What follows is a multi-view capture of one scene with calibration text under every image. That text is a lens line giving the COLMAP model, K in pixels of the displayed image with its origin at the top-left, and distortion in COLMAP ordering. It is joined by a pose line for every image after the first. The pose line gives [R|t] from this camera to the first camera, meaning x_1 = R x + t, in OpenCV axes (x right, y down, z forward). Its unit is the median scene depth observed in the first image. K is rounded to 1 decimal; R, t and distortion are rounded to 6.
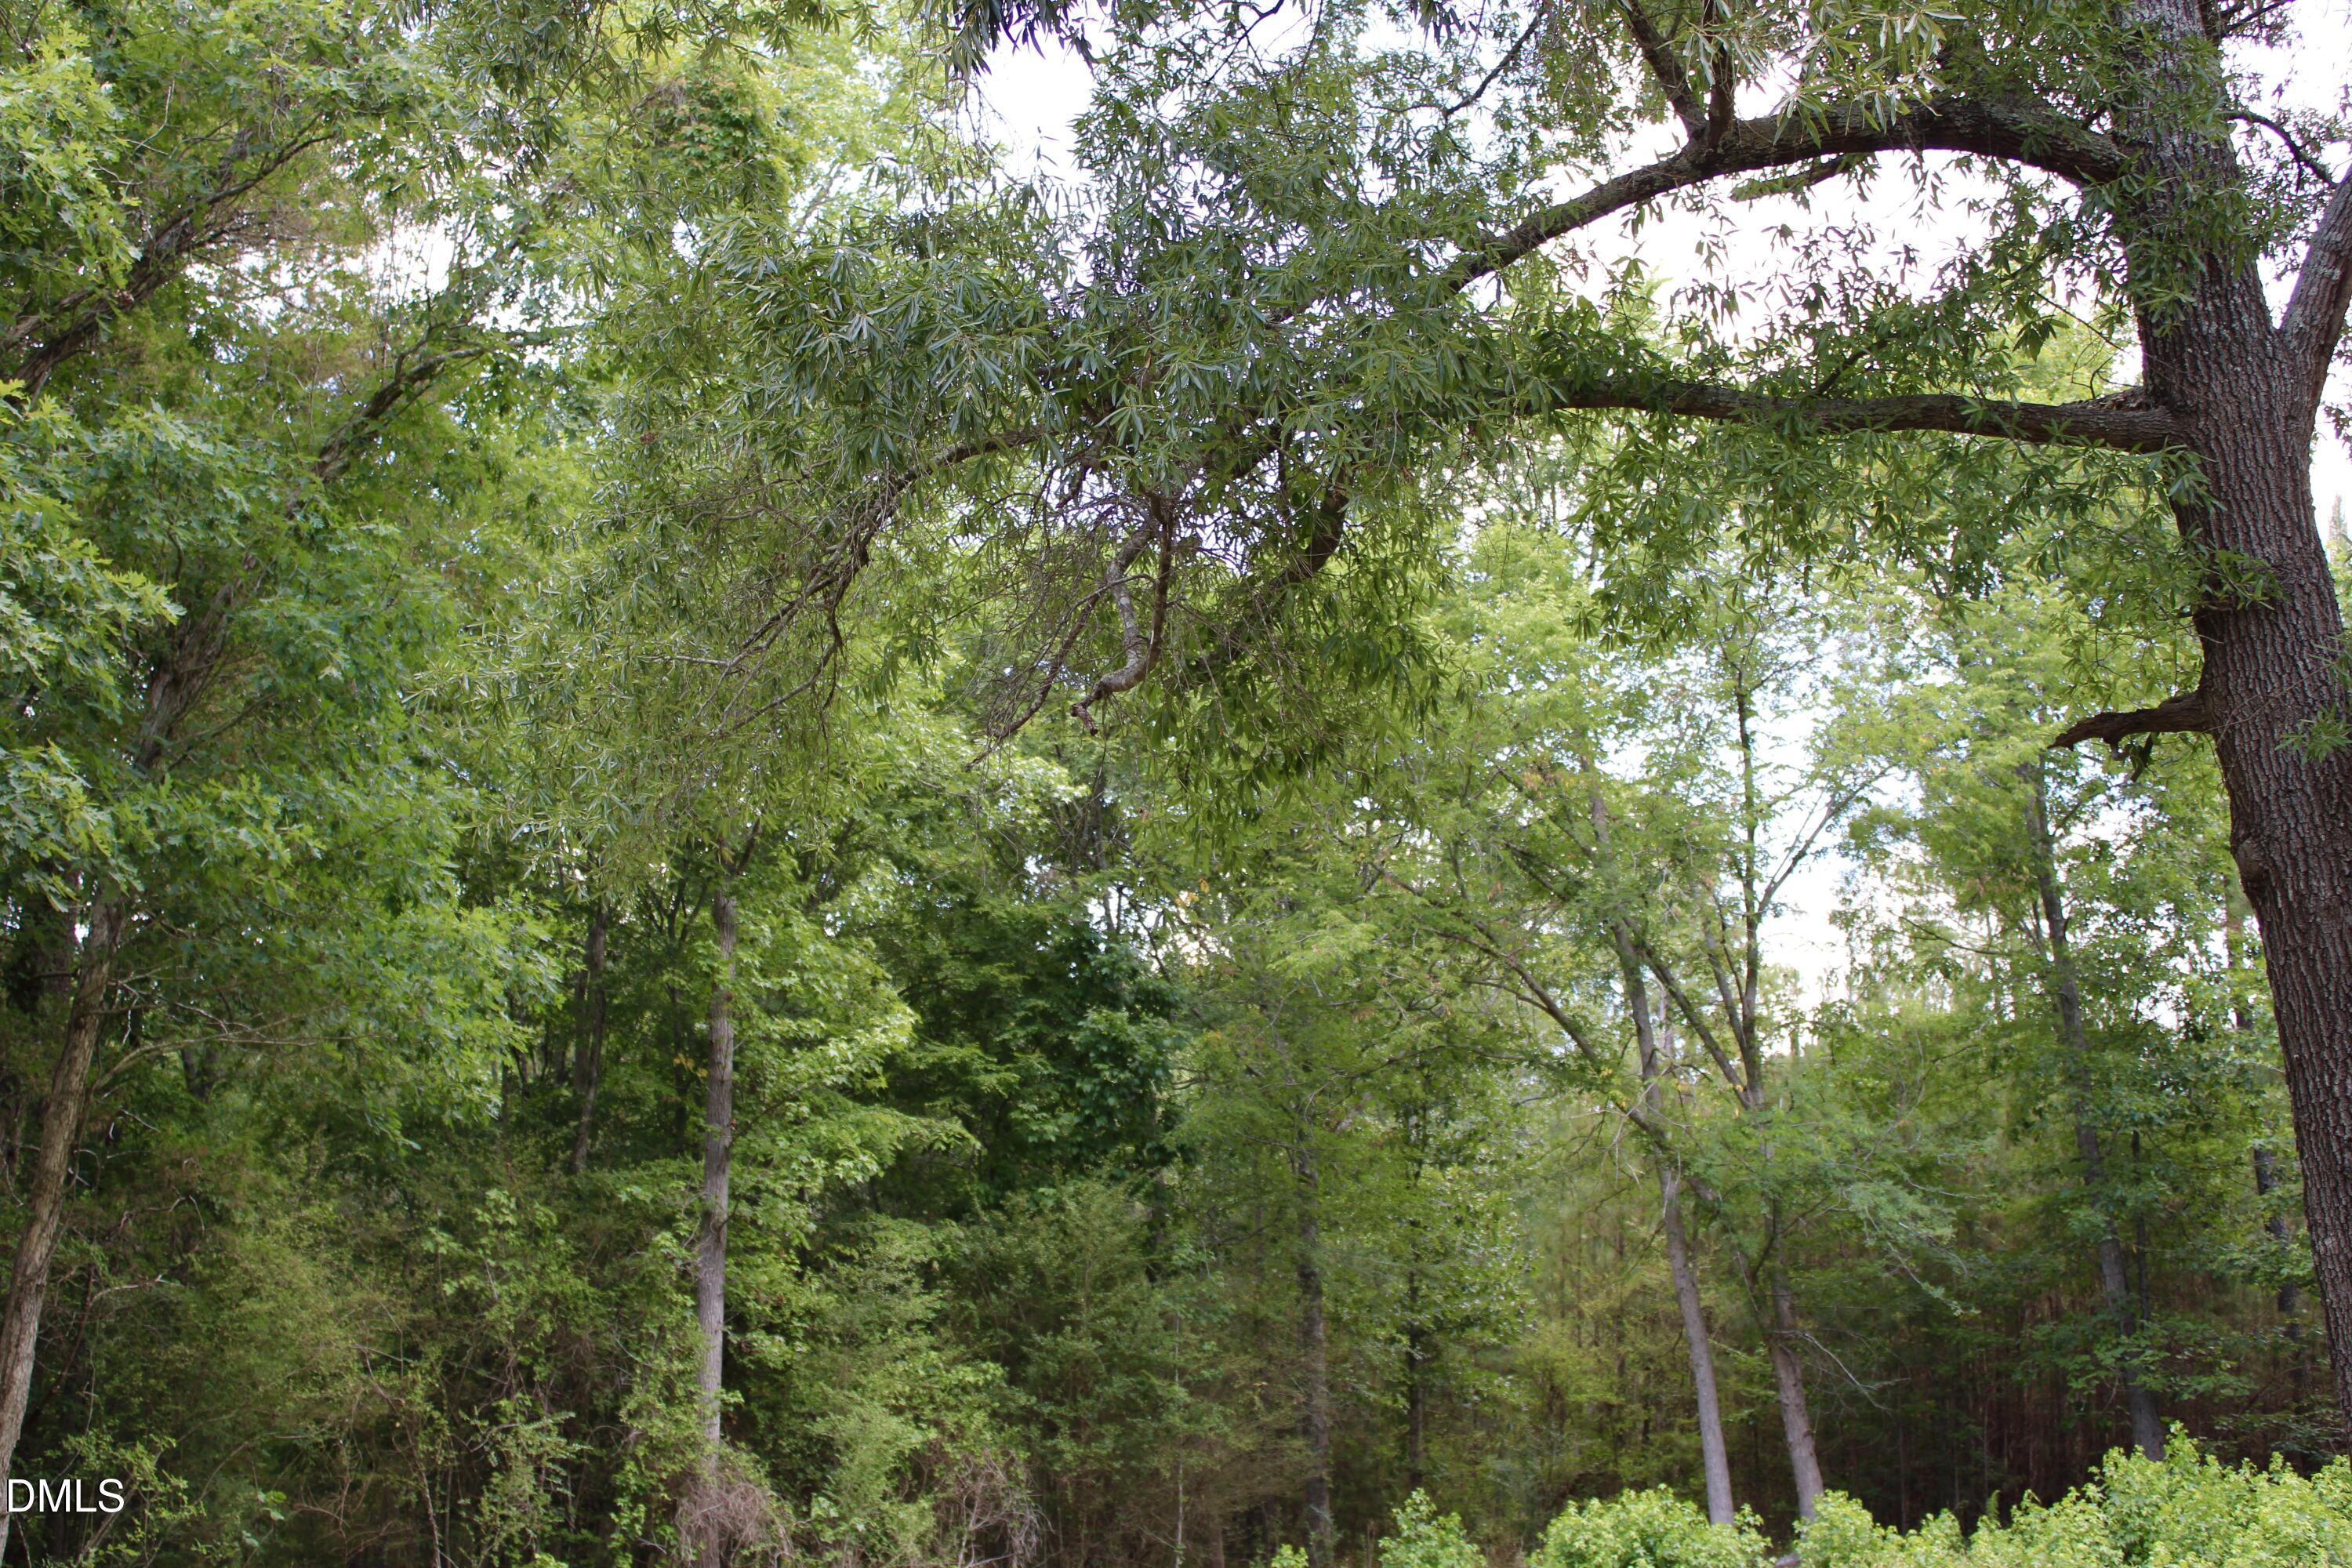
lens RADIAL K [[2876.2, 0, 1160.2], [0, 2876.2, 769.8], [0, 0, 1]] dist [-0.056871, 0.000000]
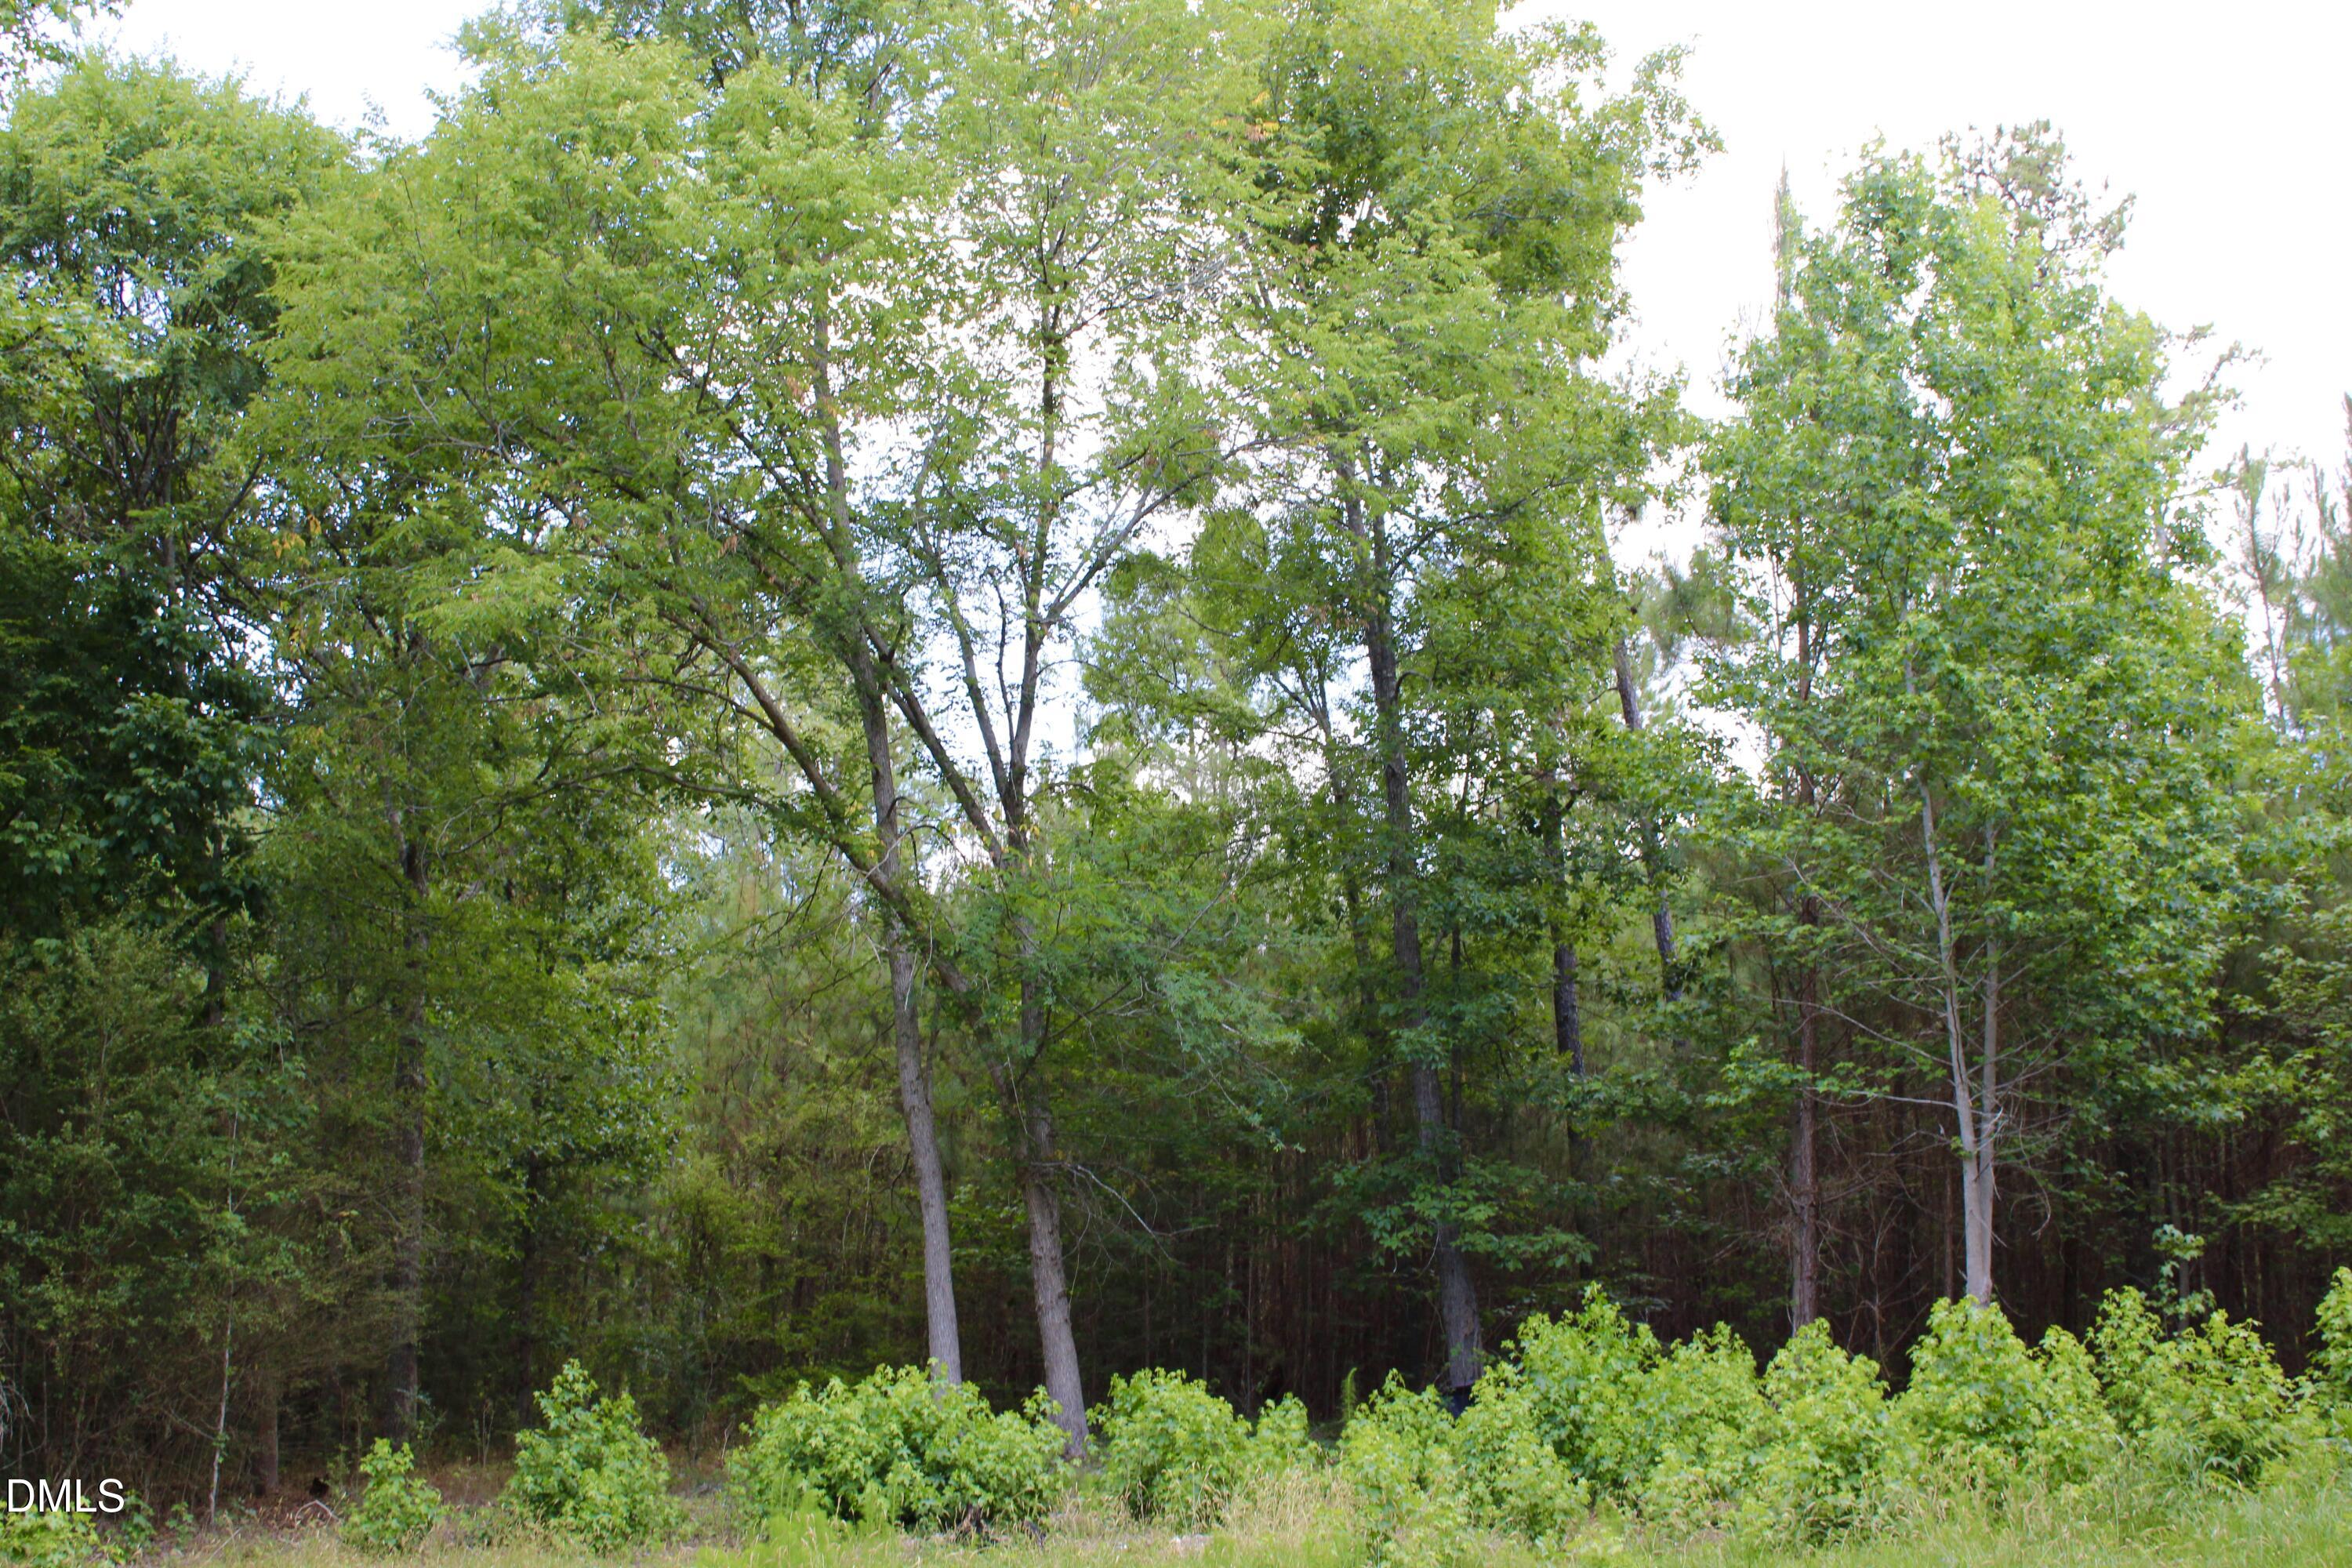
lens RADIAL K [[2876.2, 0, 1178.3], [0, 2876.2, 810.0], [0, 0, 1]] dist [-0.056871, 0.000000]
pose [[0.946711, 0.061008, 0.316252, -0.001184], [-0.079481, 0.995782, 0.045835, 0.067241], [-0.312122, -0.068528, 0.947567, 0.276223]]
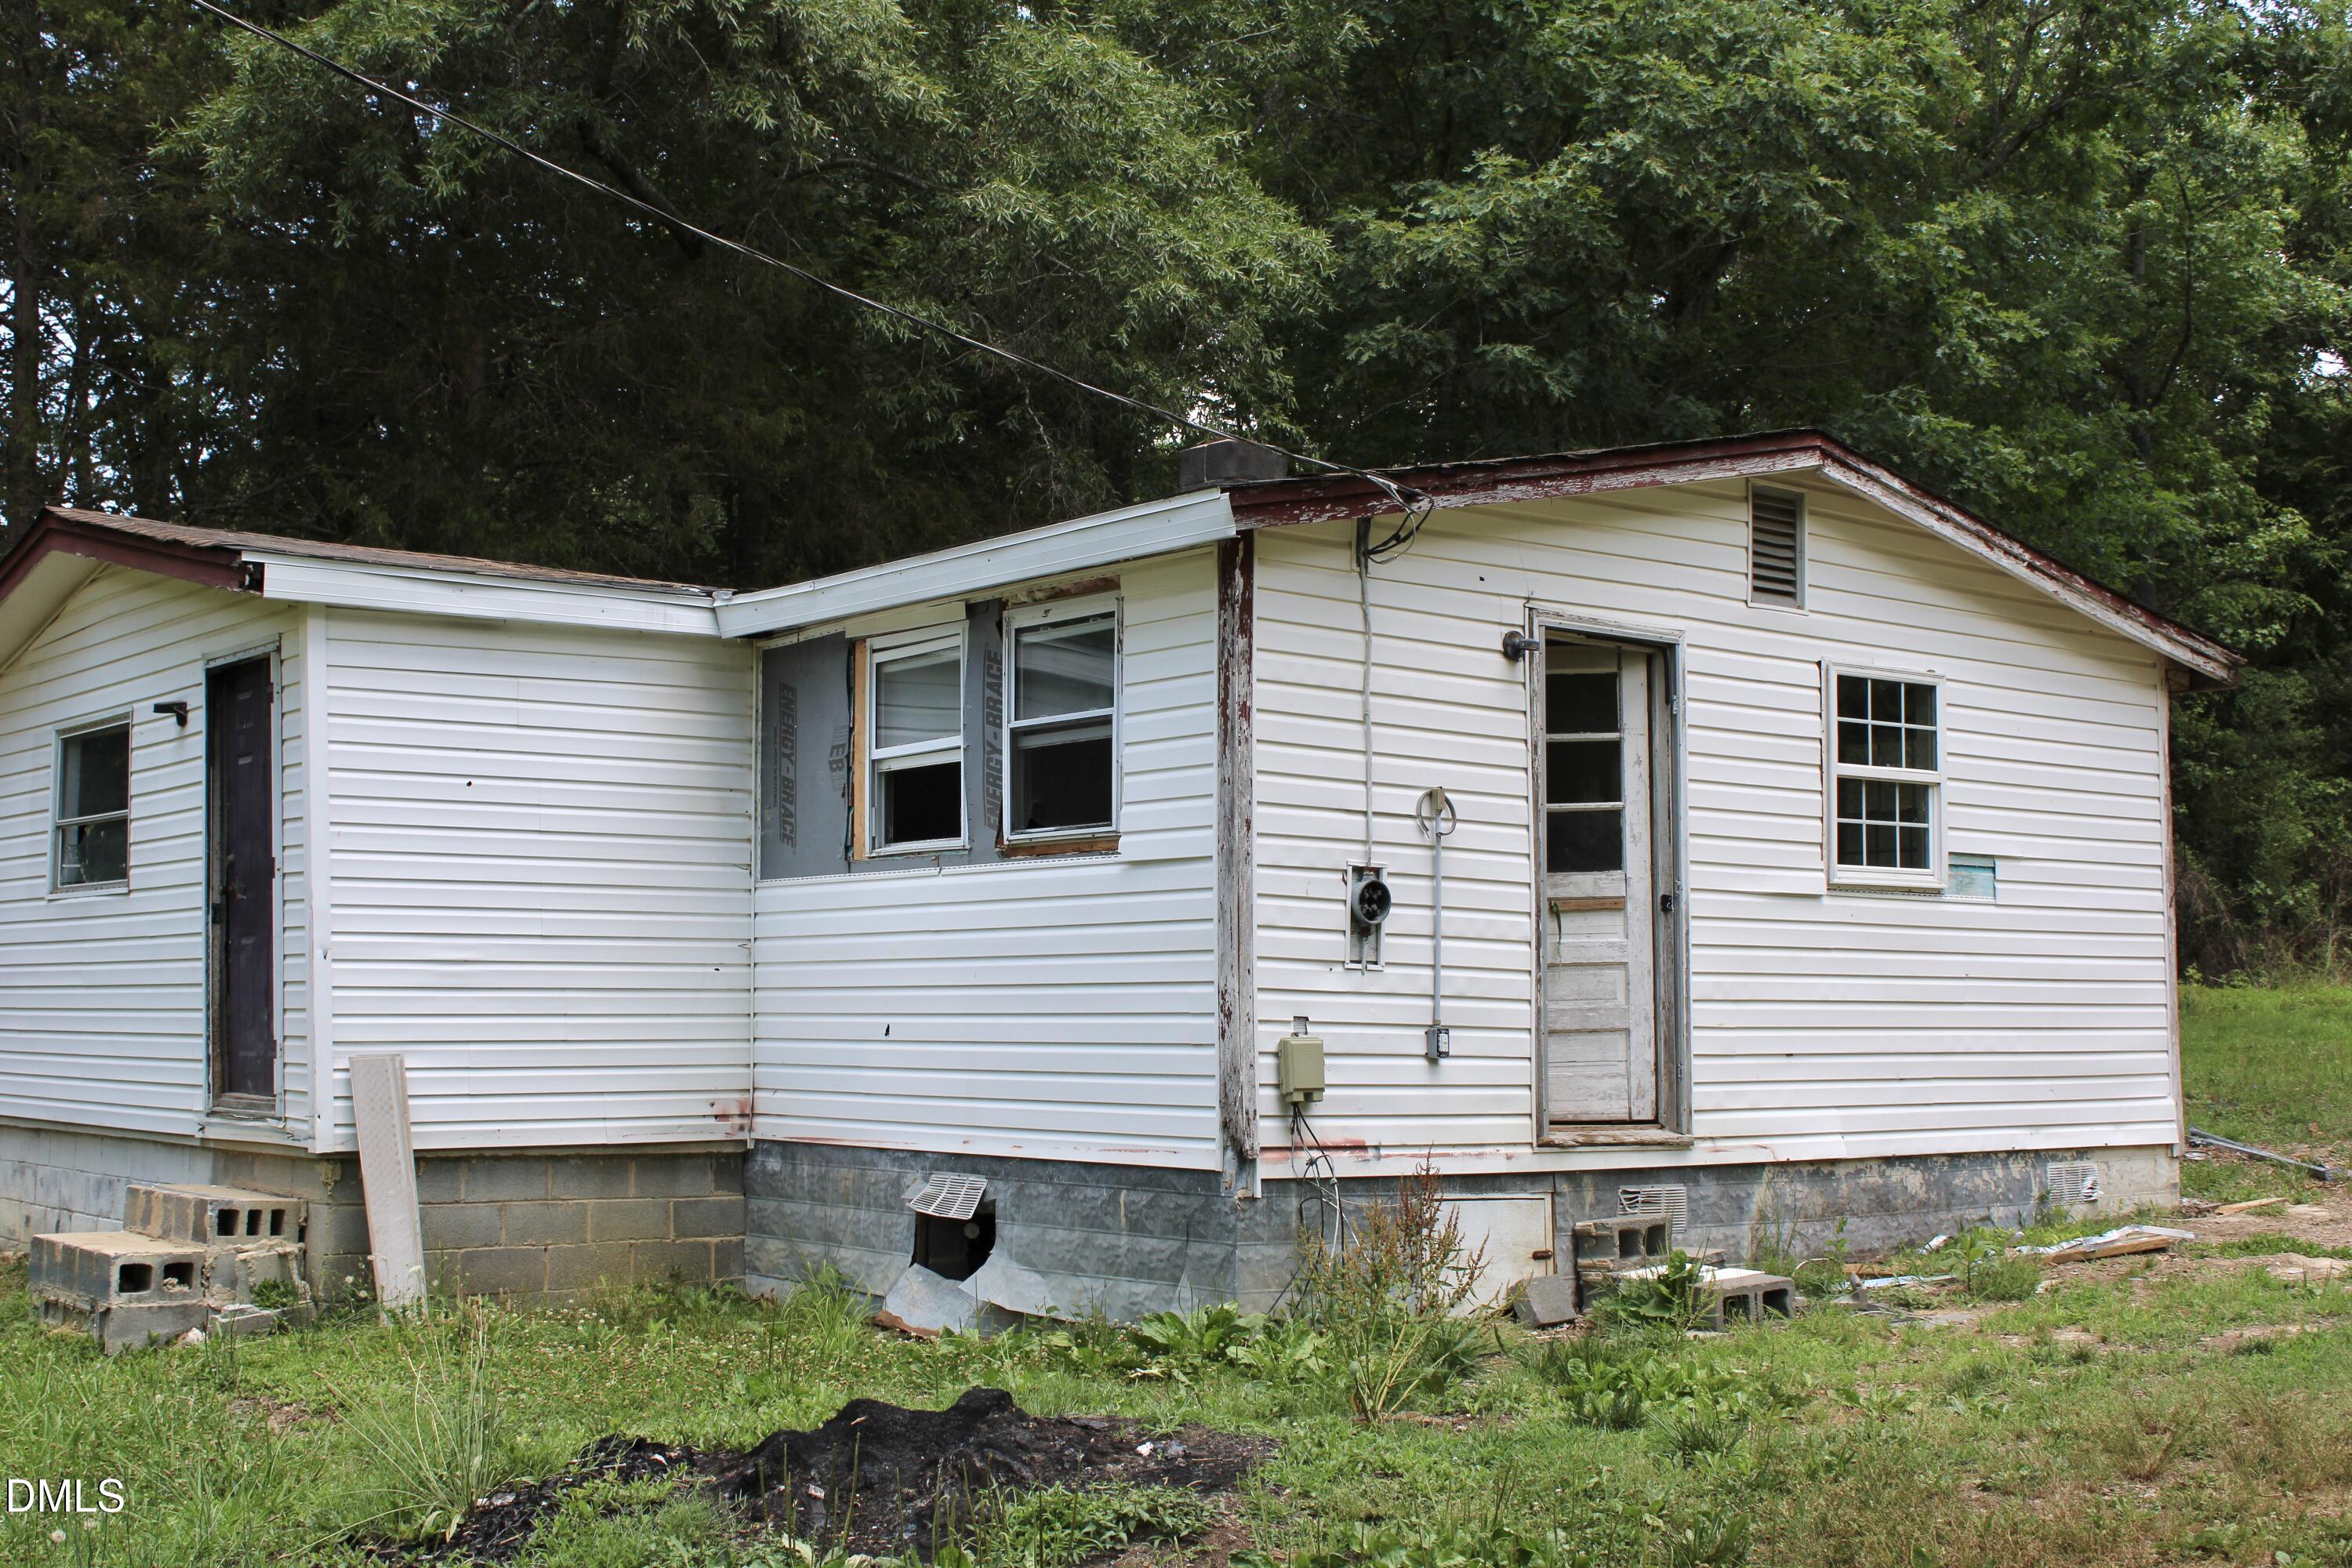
lens RADIAL K [[2876.2, 0, 1161.5], [0, 2876.2, 777.9], [0, 0, 1]] dist [-0.056871, 0.000000]
pose [[0.944777, -0.020342, -0.327083, -0.144621], [0.086509, 0.978150, 0.189049, -0.078322], [0.316090, -0.206904, 0.925893, -0.338408]]
